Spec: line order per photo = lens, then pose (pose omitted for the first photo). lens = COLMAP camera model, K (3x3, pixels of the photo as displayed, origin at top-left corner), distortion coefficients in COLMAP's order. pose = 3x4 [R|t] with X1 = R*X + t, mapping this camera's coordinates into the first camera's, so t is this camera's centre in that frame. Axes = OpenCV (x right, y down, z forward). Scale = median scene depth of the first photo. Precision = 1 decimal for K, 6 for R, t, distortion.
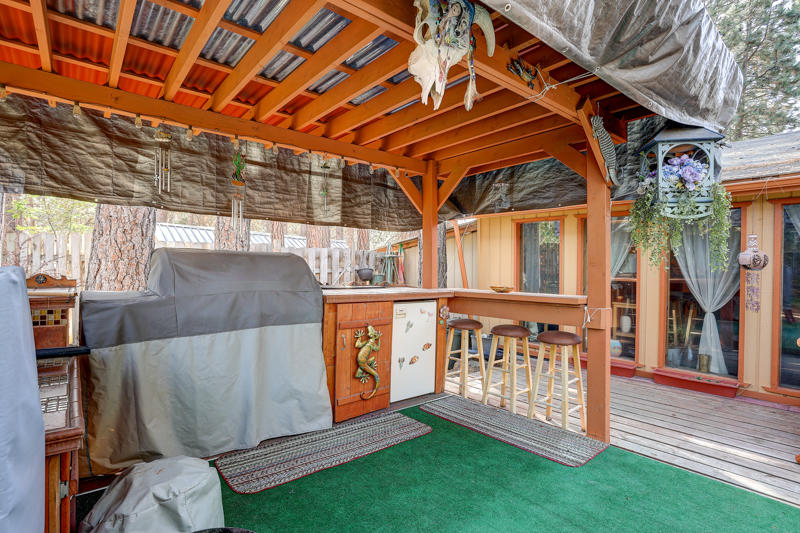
lens RADIAL K [[408.6, 0, 401.2], [0, 408.6, 268.9], [0, 0, 1]] dist [0.001825, 0.000211]
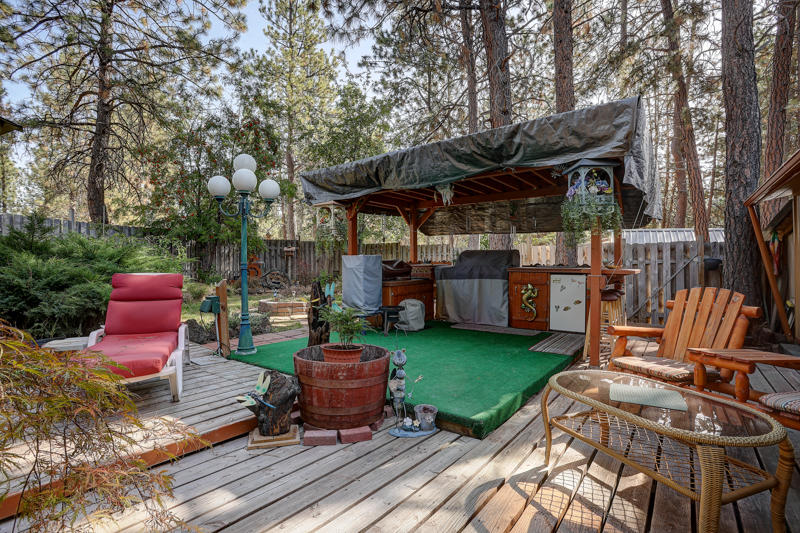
lens RADIAL K [[404.7, 0, 398.5], [0, 404.7, 261.3], [0, 0, 1]] dist [-0.000328, 0.001842]
pose [[0.249002, -0.021207, -0.968271, 1.721756], [-0.004072, 0.999728, -0.022943, 0.077466], [0.968494, 0.009656, 0.248848, -0.120358]]
